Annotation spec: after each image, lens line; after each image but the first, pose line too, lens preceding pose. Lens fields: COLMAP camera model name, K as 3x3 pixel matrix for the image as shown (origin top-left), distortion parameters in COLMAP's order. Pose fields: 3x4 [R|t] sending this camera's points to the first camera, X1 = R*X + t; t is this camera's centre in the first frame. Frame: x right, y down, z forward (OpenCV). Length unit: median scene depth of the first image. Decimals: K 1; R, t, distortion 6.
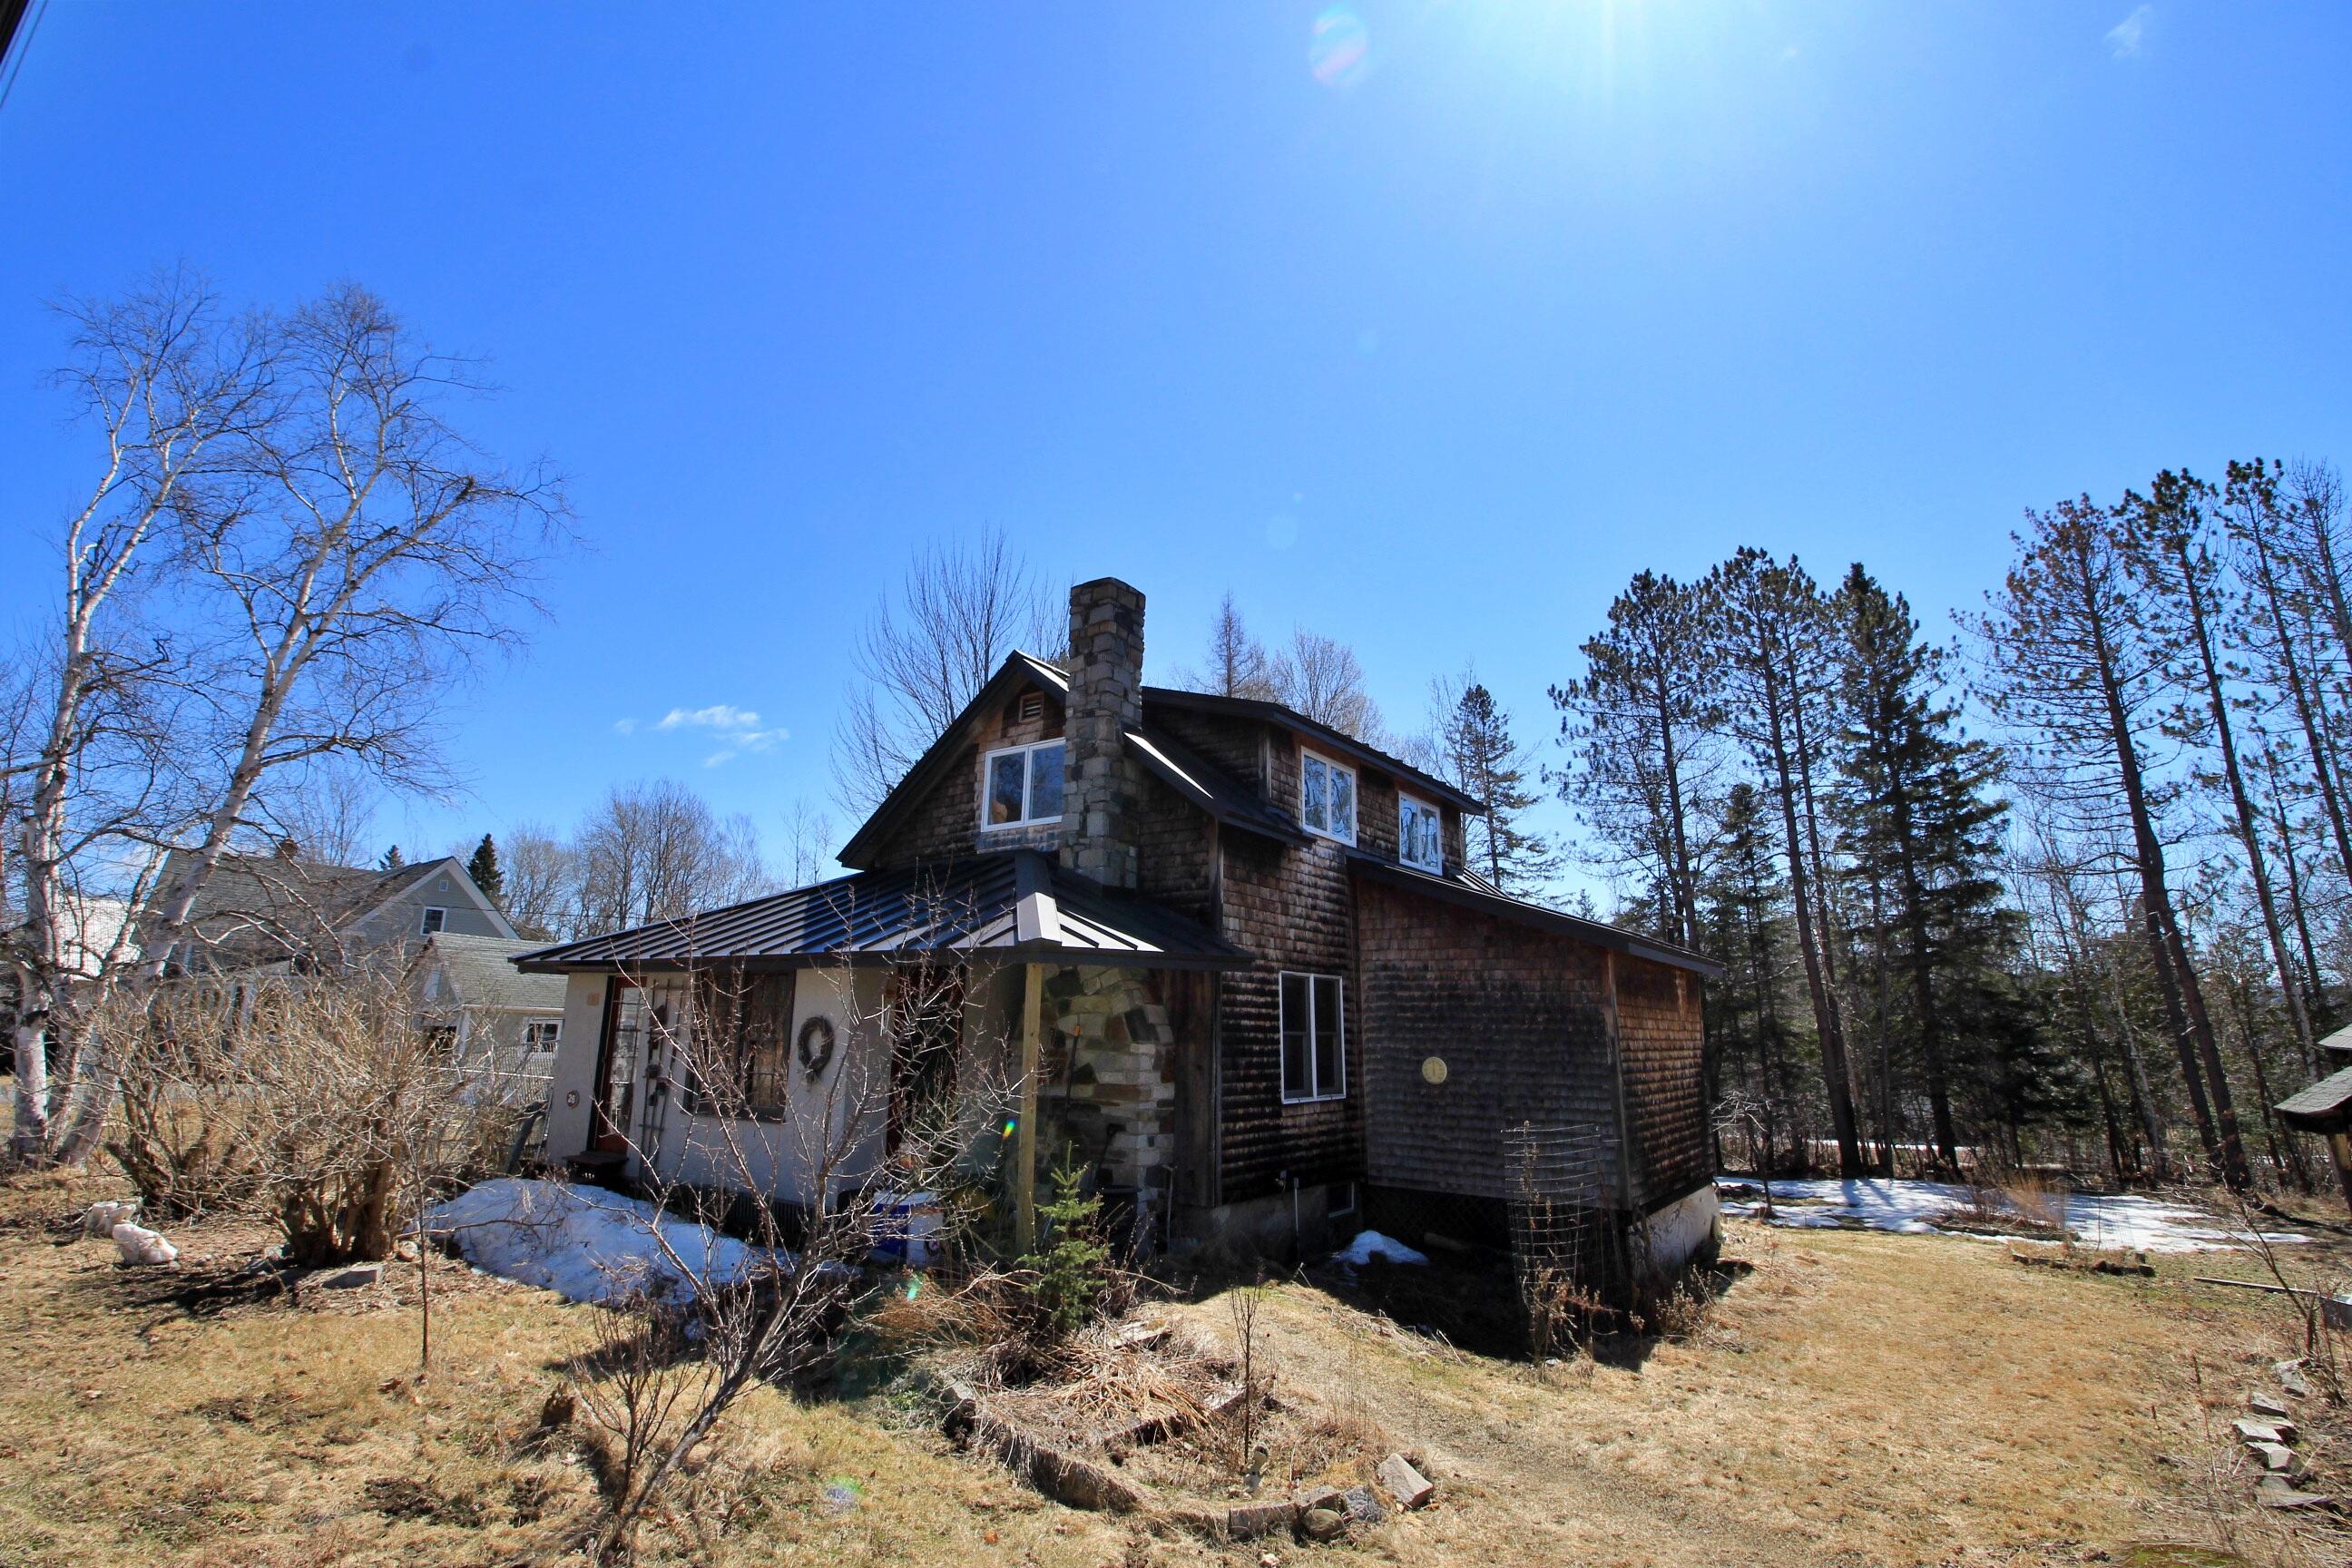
lens RADIAL K [[1086.2, 0, 1172.9], [0, 1086.2, 785.0], [0, 0, 1]] dist [-0.013342, -0.004168]
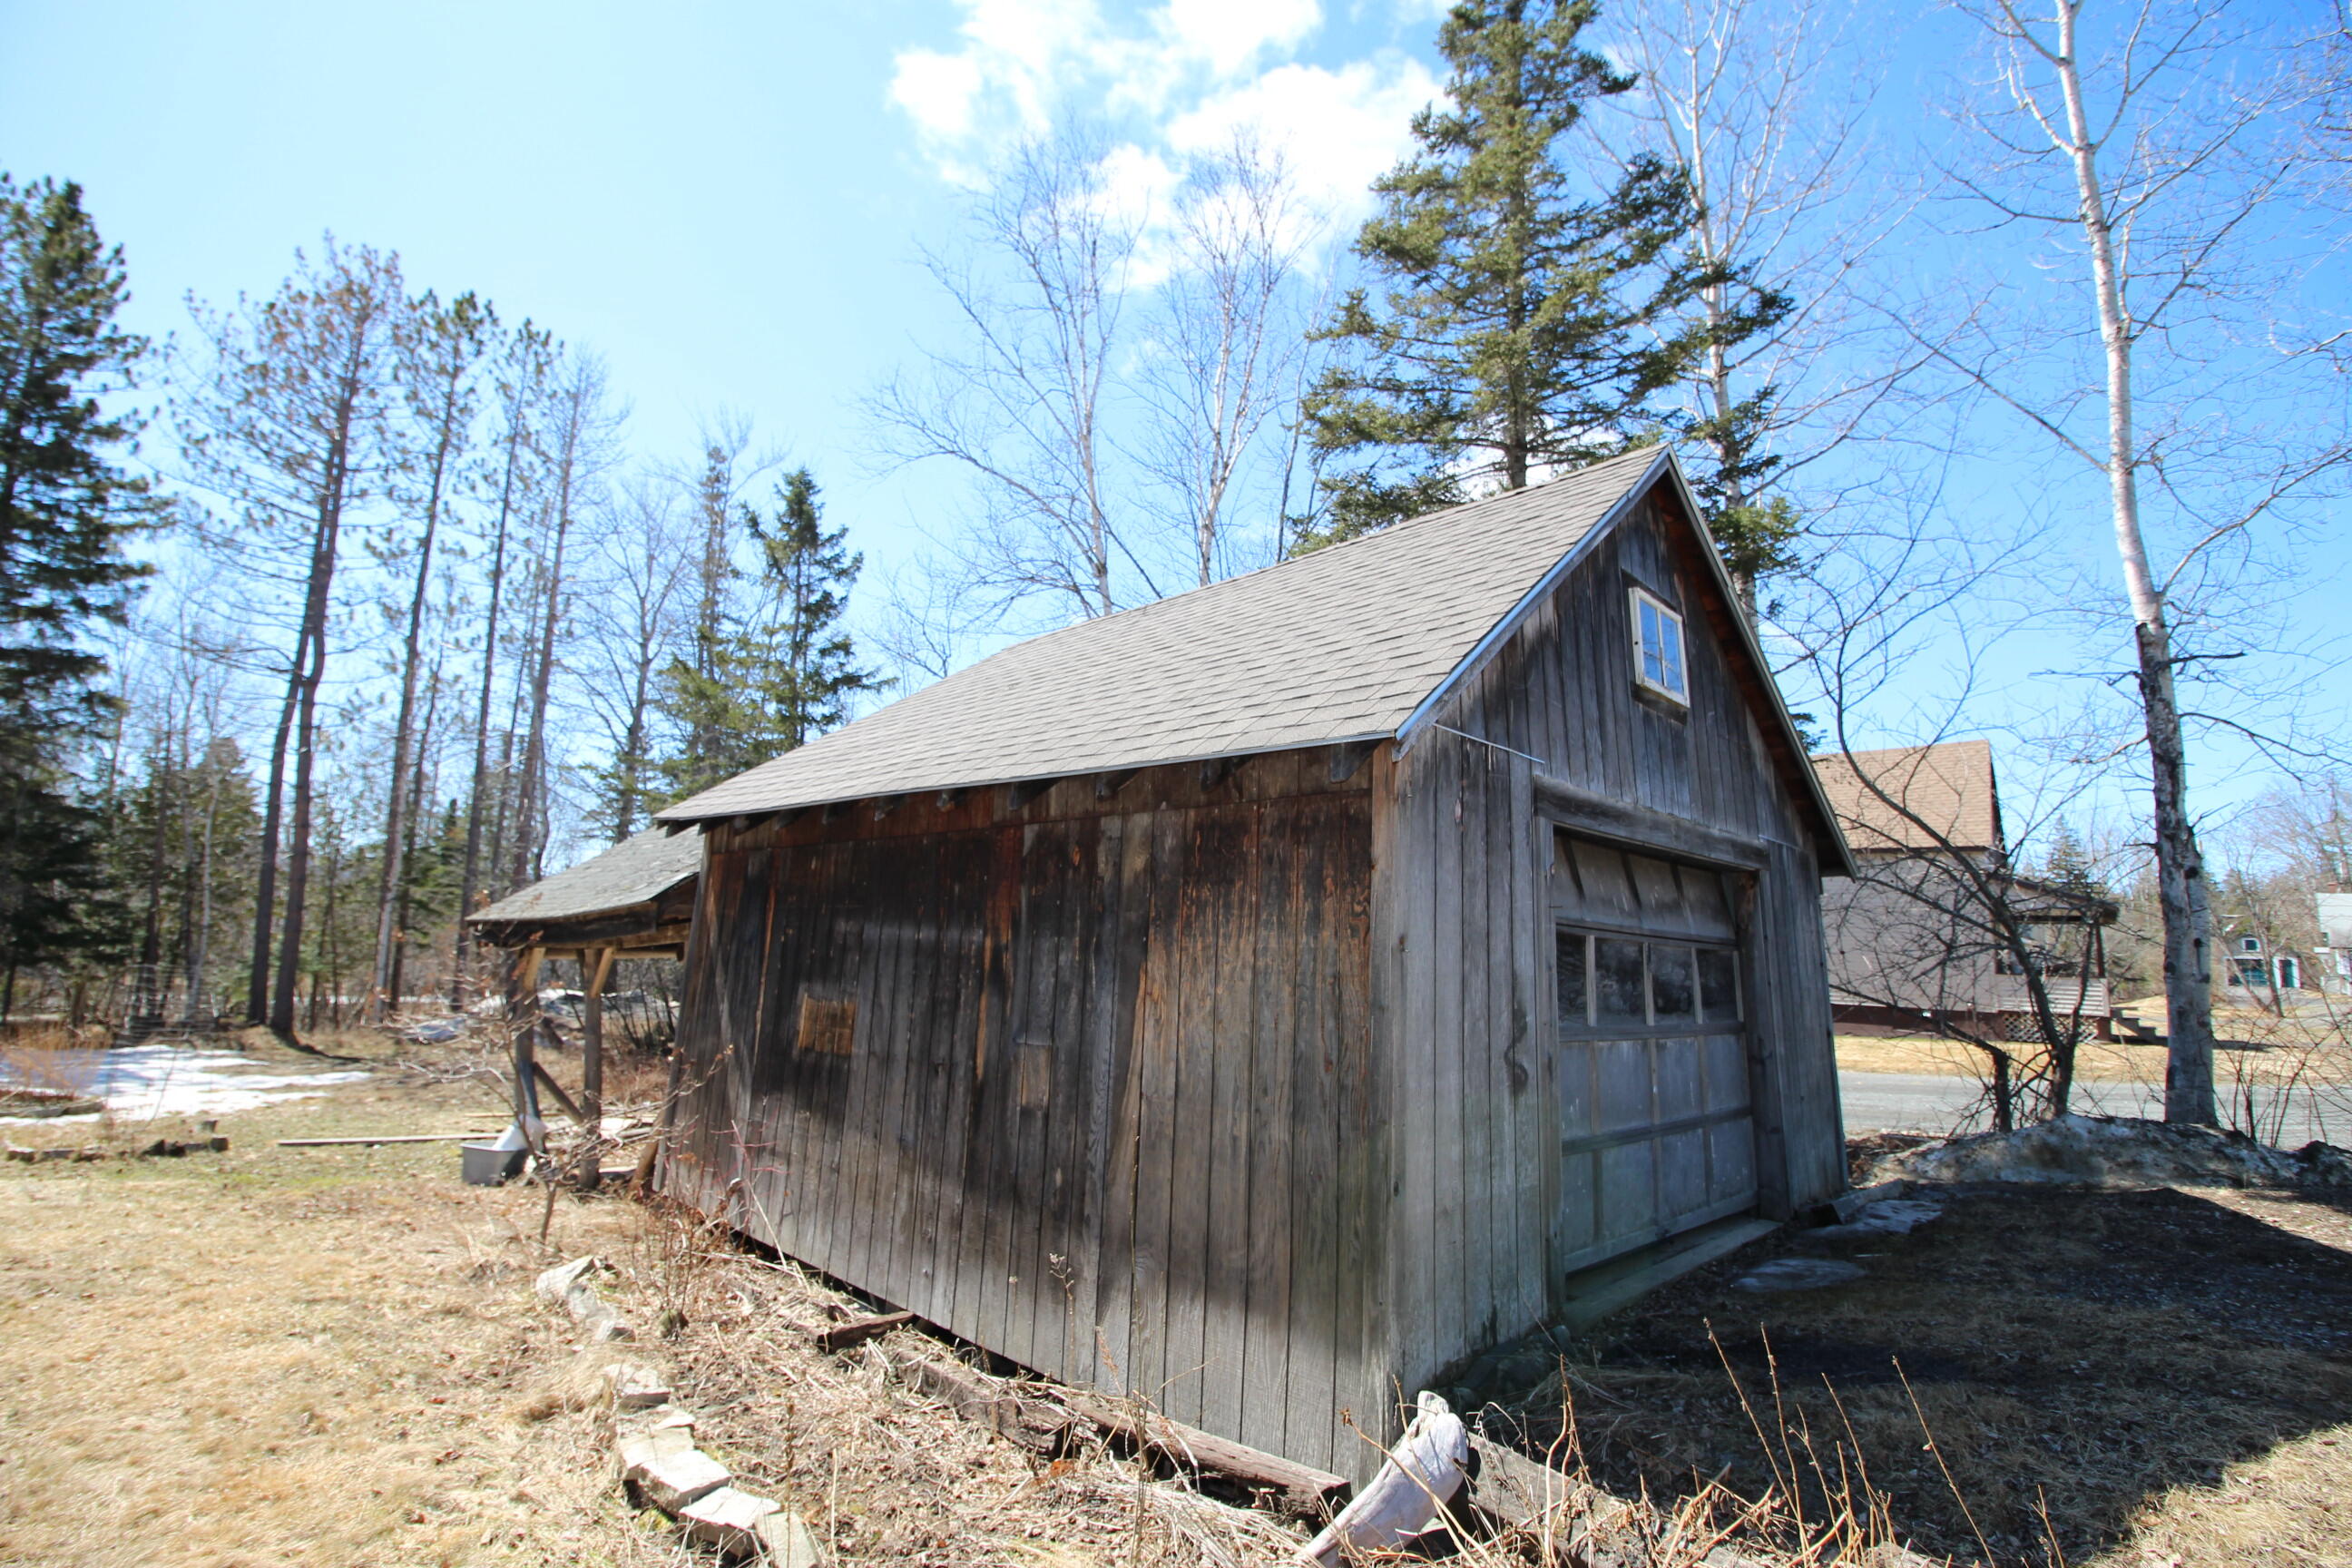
lens RADIAL K [[1086.2, 0, 1174.7], [0, 1086.2, 778.4], [0, 0, 1]] dist [-0.013342, -0.004168]
pose [[0.086438, 0.152048, 0.984586, 0.108799], [-0.274607, 0.953636, -0.123160, 0.064518], [-0.957664, -0.259729, 0.124183, 0.172163]]
